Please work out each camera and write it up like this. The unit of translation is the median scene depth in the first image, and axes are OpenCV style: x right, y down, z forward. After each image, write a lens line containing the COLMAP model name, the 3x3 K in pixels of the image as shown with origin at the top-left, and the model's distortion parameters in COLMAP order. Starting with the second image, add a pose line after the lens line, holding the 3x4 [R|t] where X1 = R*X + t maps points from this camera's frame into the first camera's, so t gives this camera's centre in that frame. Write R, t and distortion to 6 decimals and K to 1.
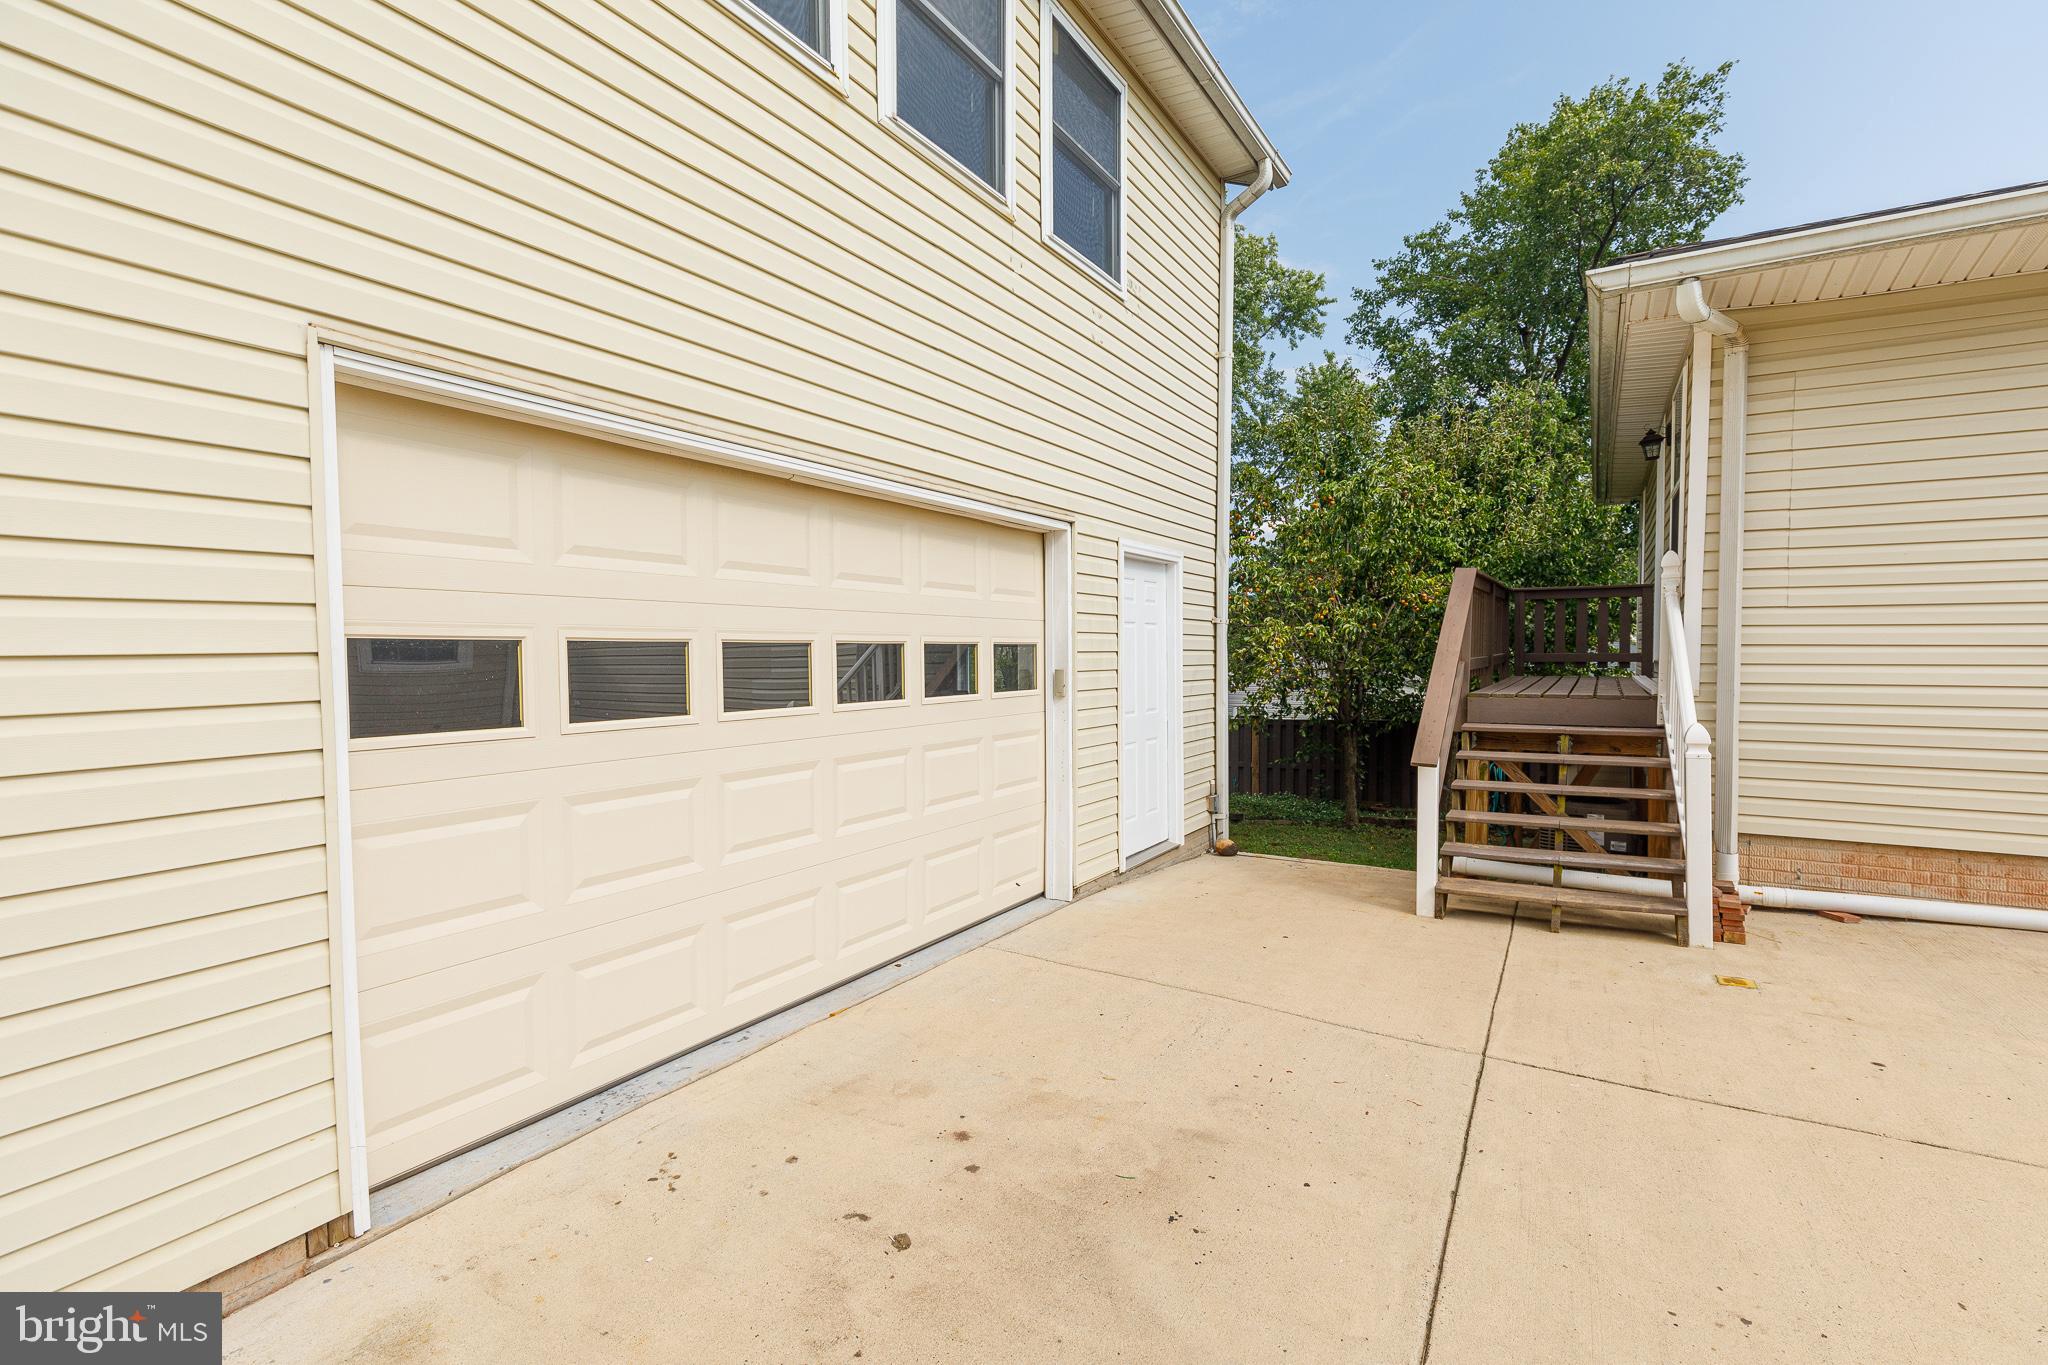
lens RADIAL K [[905.7, 0, 1035.7], [0, 905.7, 681.8], [0, 0, 1]] dist [0.002245, 0.000359]
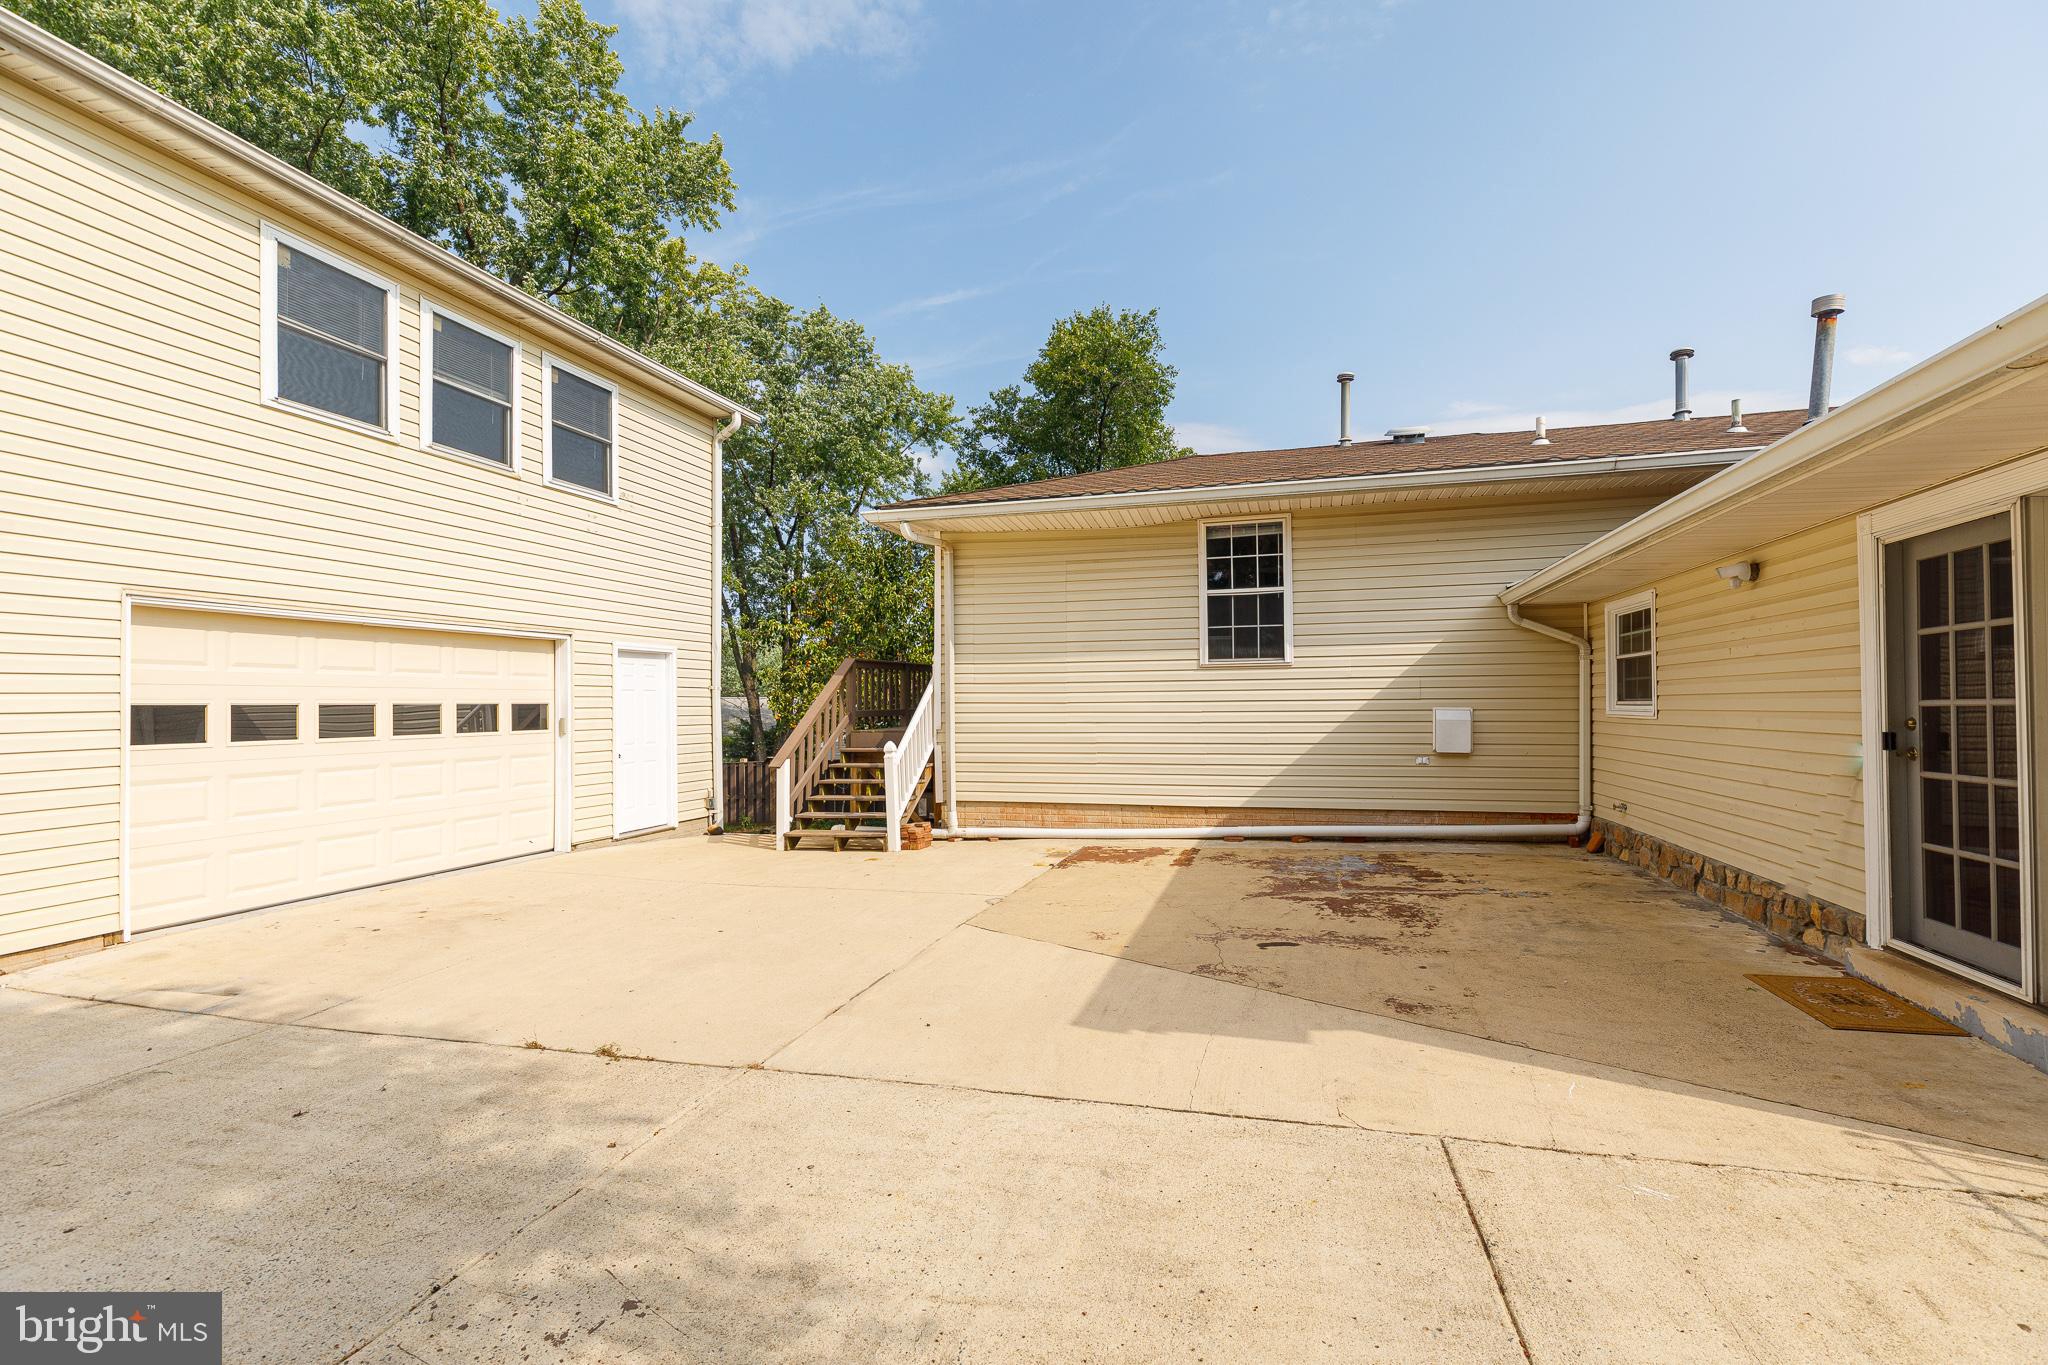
lens RADIAL K [[902.0, 0, 1043.2], [0, 902.0, 691.0], [0, 0, 1]] dist [-0.003957, -0.000094]
pose [[0.961309, 0.000625, 0.275473, 0.438521], [0.012687, 0.998836, -0.046540, 0.026902], [-0.275181, 0.048234, 0.960182, -0.924343]]
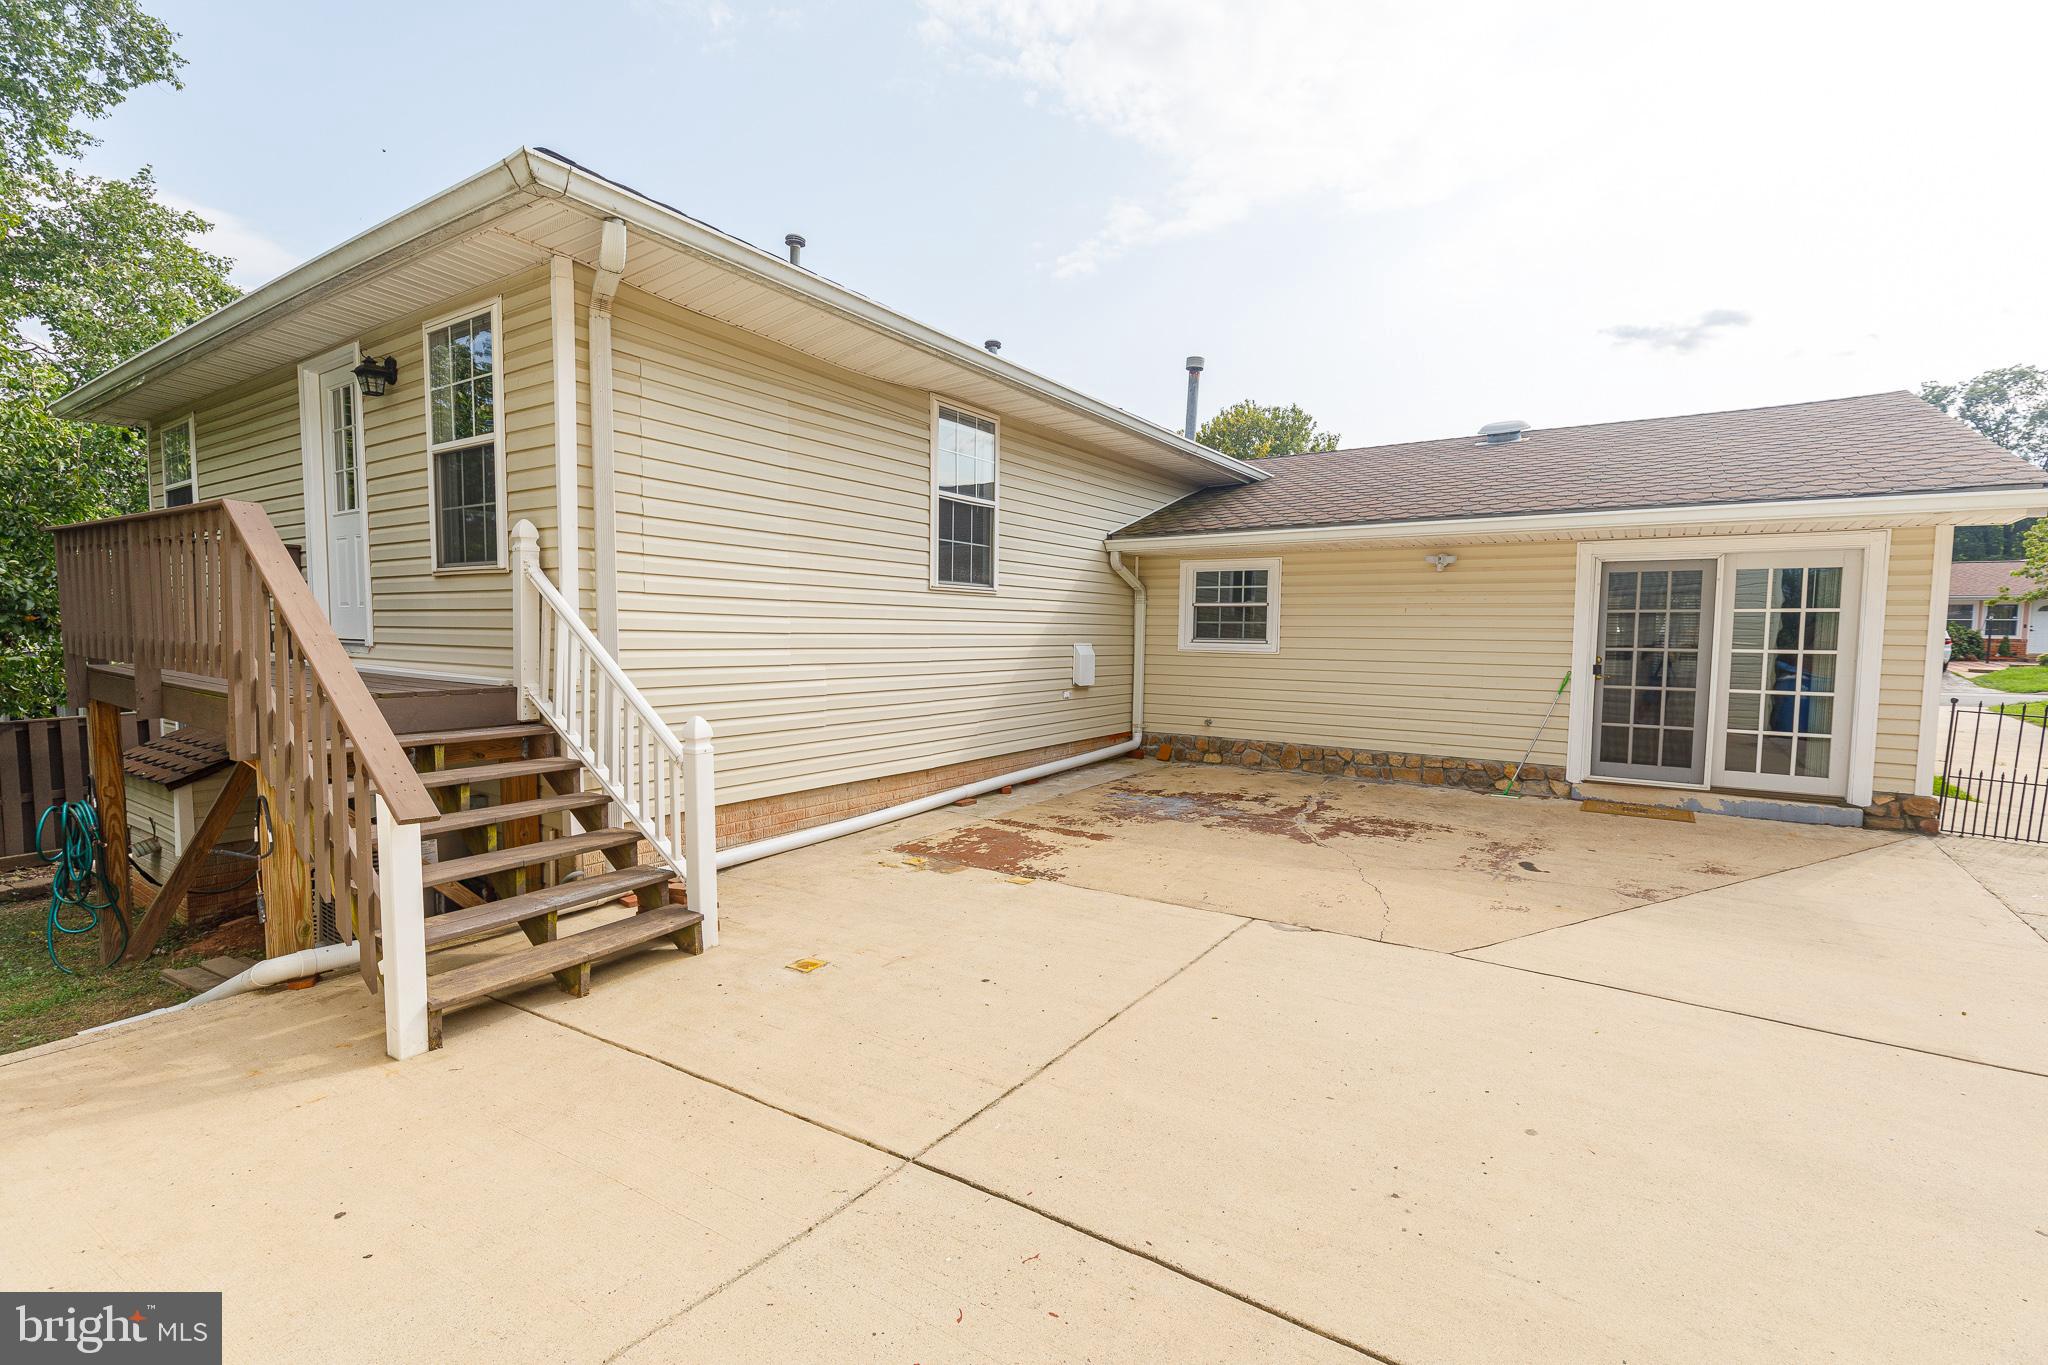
lens RADIAL K [[905.7, 0, 1035.7], [0, 905.7, 681.8], [0, 0, 1]] dist [0.002245, 0.000359]
pose [[0.049214, -0.050837, 0.997494, -0.167542], [0.016456, 0.998610, 0.050082, -0.027065], [-0.998653, 0.013950, 0.049982, 0.525141]]
